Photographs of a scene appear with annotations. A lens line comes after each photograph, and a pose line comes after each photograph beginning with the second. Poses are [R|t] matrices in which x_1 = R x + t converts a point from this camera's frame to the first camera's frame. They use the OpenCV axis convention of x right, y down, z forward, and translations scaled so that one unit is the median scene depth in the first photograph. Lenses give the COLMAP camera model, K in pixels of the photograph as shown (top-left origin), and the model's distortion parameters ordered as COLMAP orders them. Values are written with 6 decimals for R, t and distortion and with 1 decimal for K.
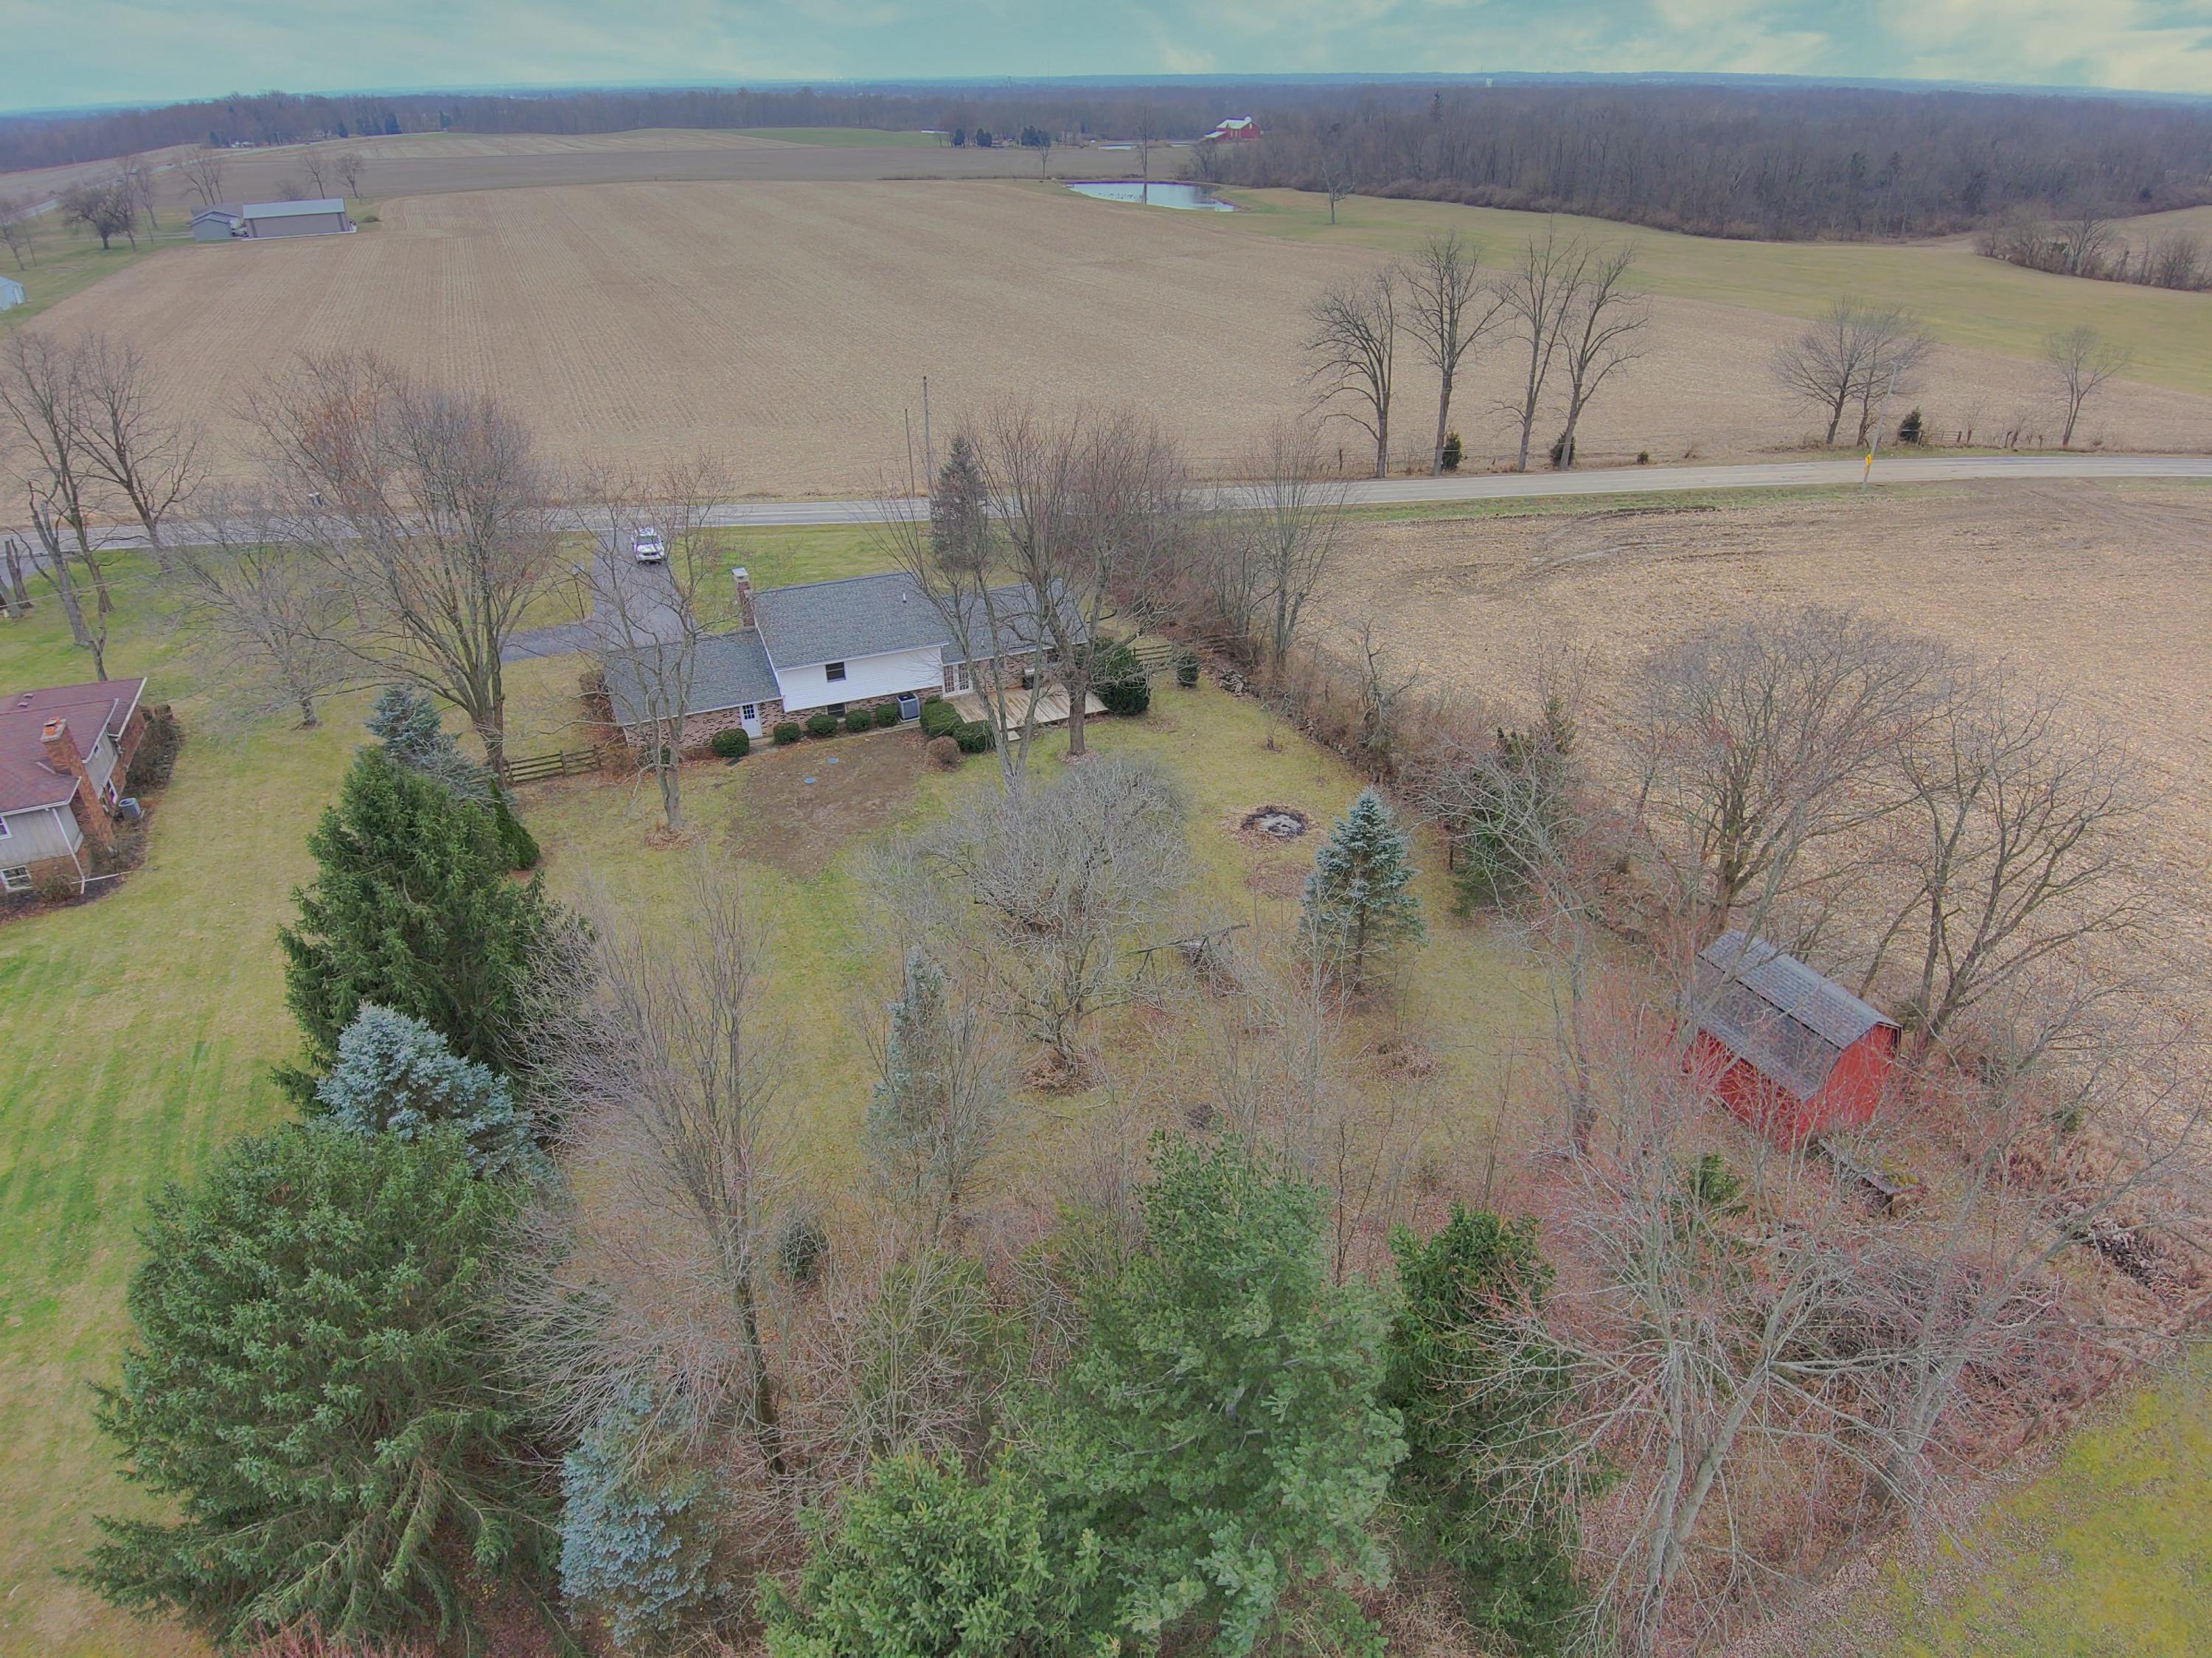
lens RADIAL K [[1303.5, 0, 1106.0], [0, 1303.5, 829.0], [0, 0, 1]] dist [0.091073, -0.118741]
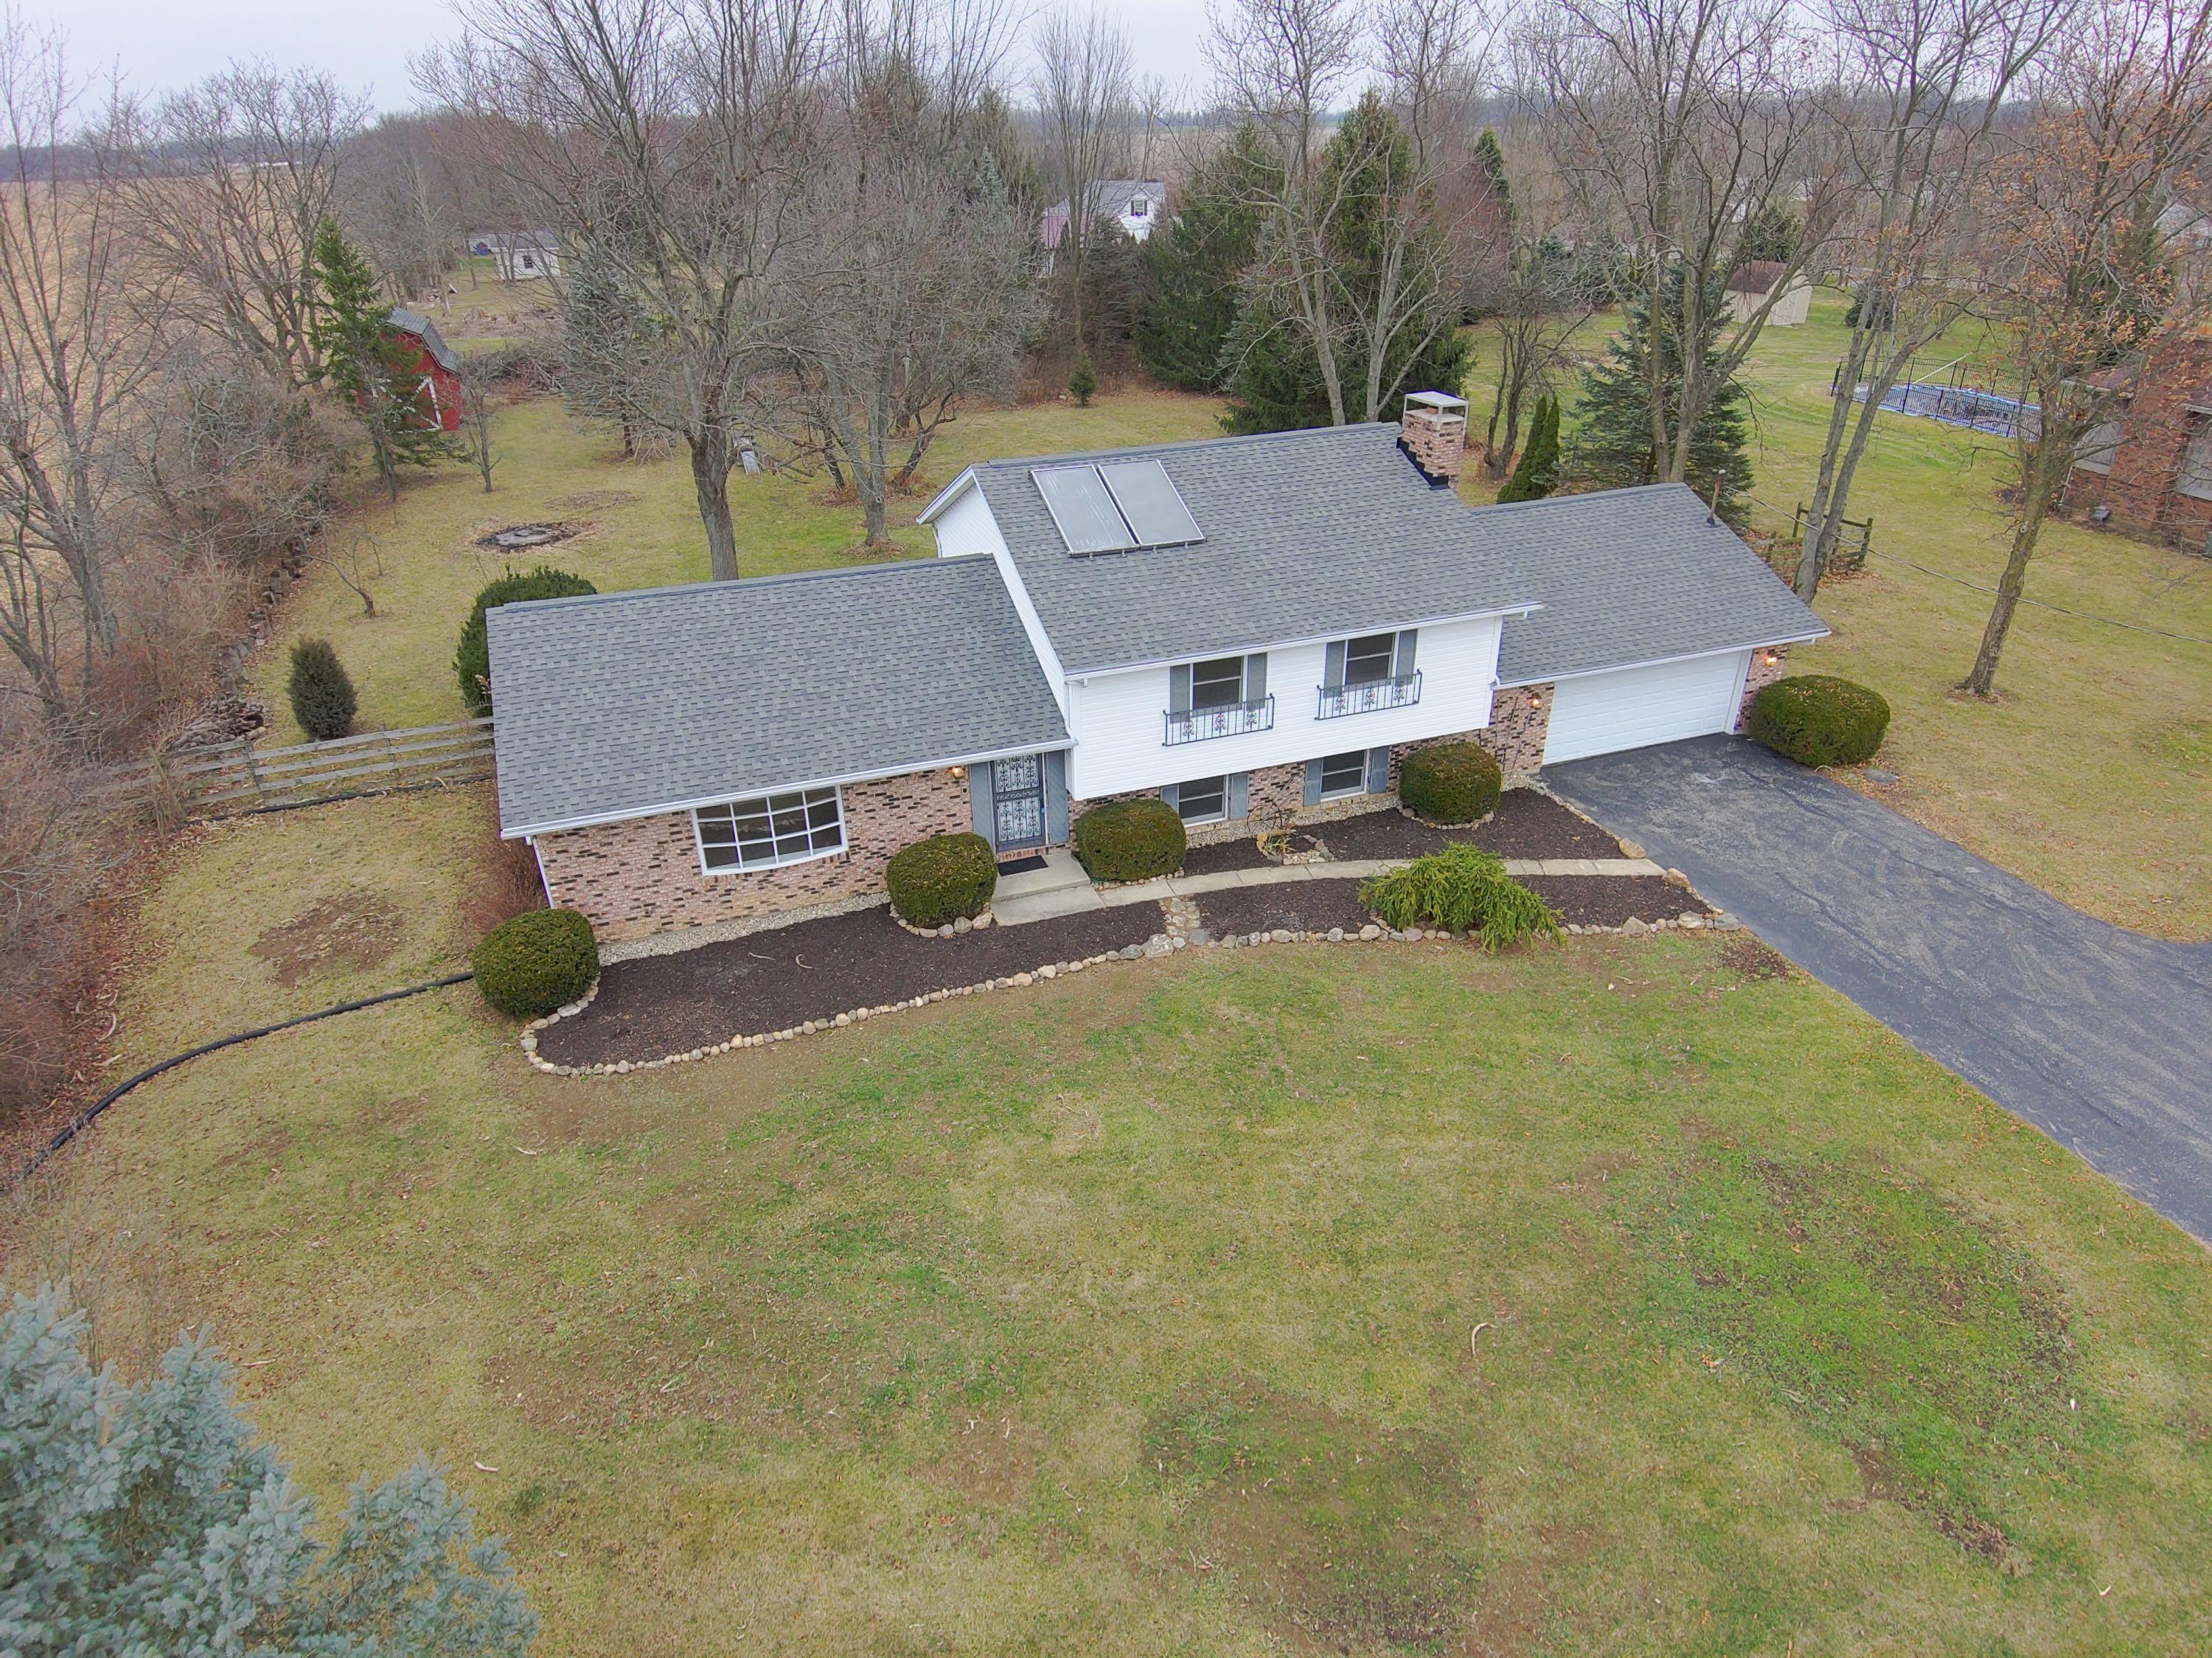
lens RADIAL K [[1303.5, 0, 1106.0], [0, 1303.5, 829.0], [0, 0, 1]] dist [0.091073, -0.118741]
pose [[-0.996693, -0.002916, 0.081201, -0.222075], [0.067971, 0.517660, 0.852882, -0.464971], [-0.044522, 0.855581, -0.515750, 1.329139]]
